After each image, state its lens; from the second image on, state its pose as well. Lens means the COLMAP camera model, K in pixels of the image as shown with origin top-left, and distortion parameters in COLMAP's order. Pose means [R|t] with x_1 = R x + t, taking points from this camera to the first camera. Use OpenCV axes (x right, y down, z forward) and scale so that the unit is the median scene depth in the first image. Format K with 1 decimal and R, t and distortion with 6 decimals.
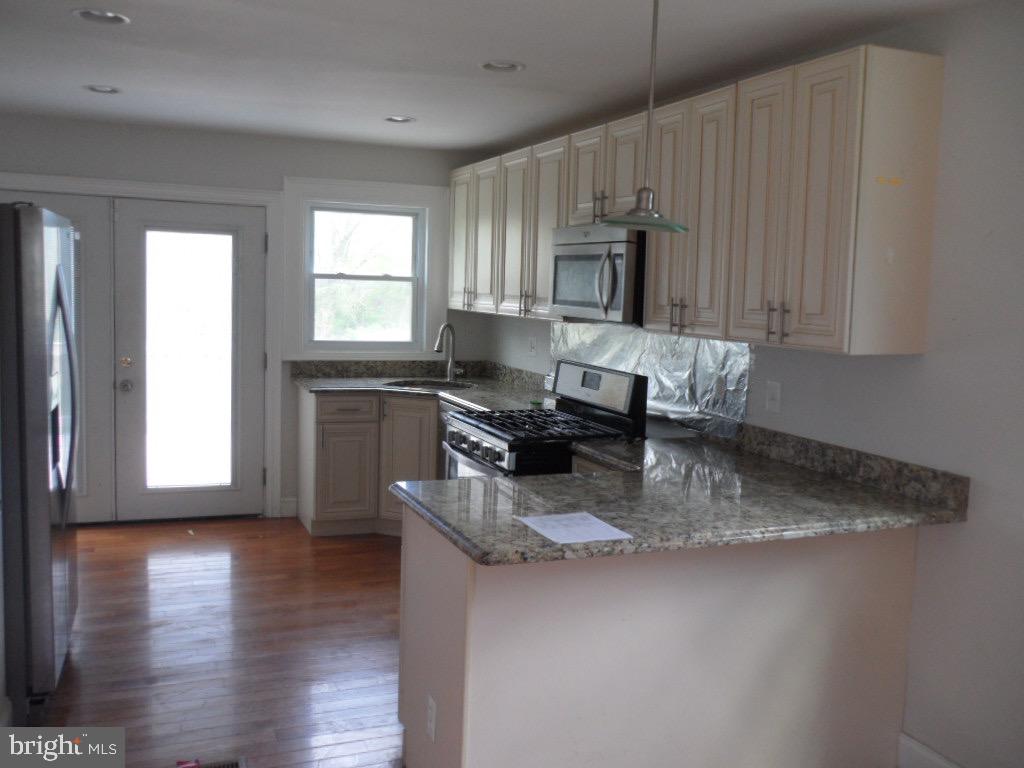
lens RADIAL K [[974.0, 0, 512.0], [0, 974.0, 384.0], [0, 0, 1]] dist [-0.002544, 0.011836]
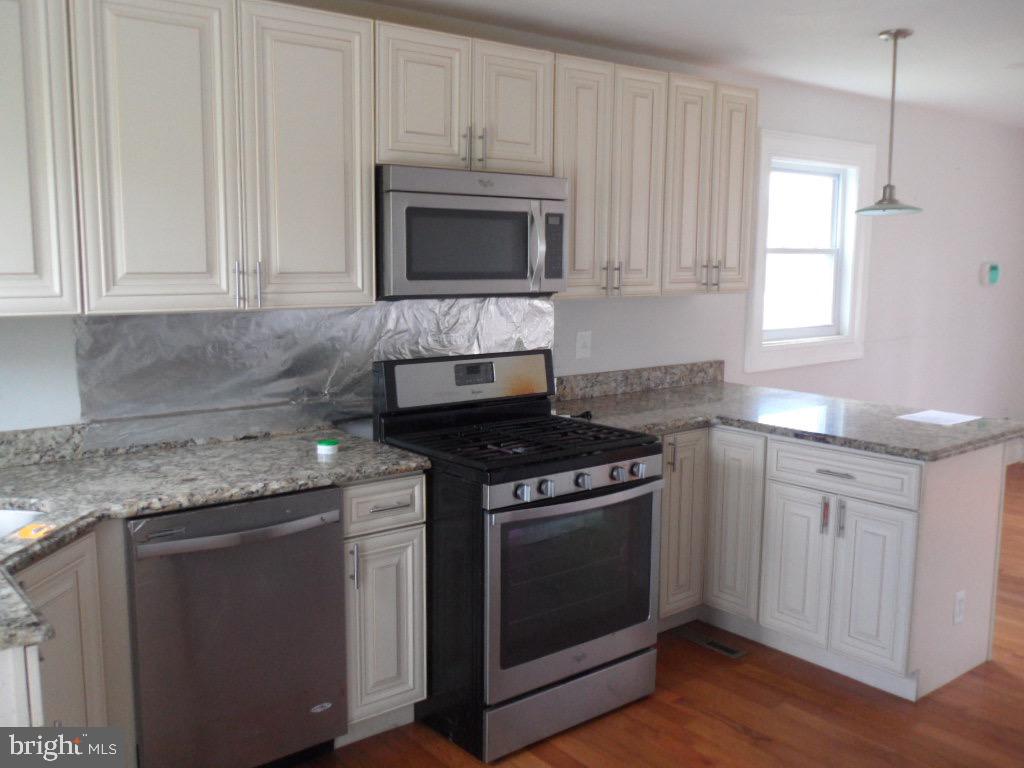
lens RADIAL K [[974.0, 0, 512.0], [0, 974.0, 384.0], [0, 0, 1]] dist [-0.002544, 0.011836]
pose [[-0.282291, -0.167182, 0.944649, -0.853646], [0.083011, 0.976748, 0.197669, -0.188048], [-0.955731, 0.134216, -0.261850, 1.498322]]
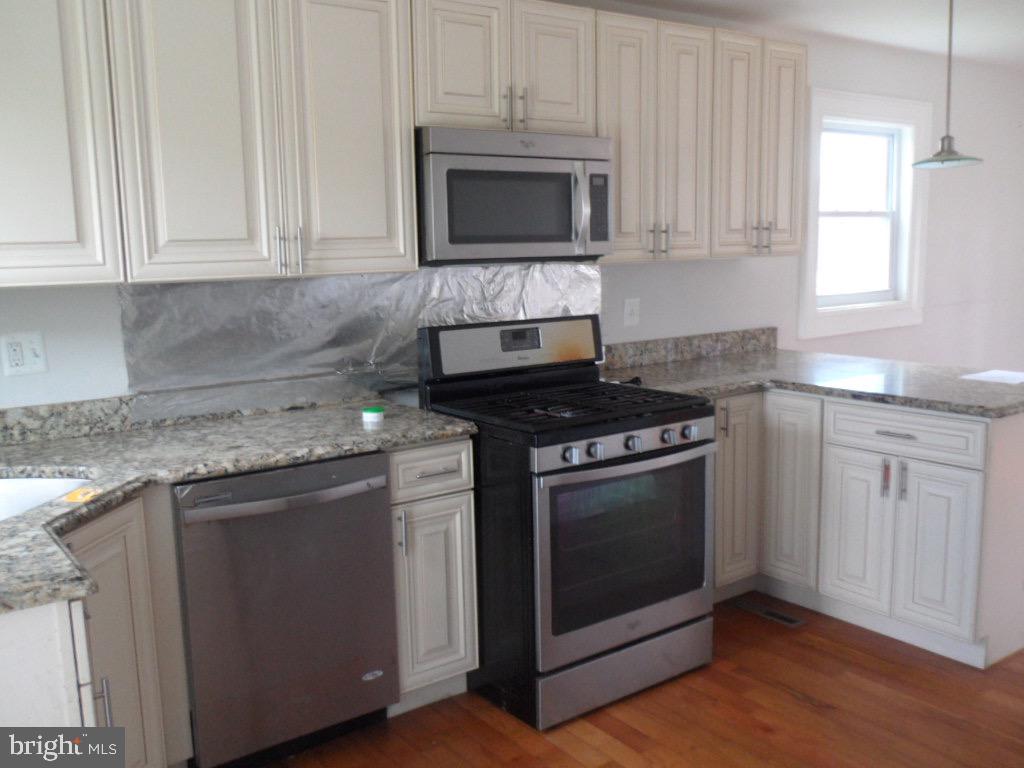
lens RADIAL K [[974.0, 0, 512.0], [0, 974.0, 384.0], [0, 0, 1]] dist [-0.002544, 0.011836]
pose [[-0.236506, -0.173969, 0.955929, -0.842757], [0.114363, 0.972017, 0.205191, -0.163985], [-0.964876, 0.157852, -0.209992, 1.493777]]
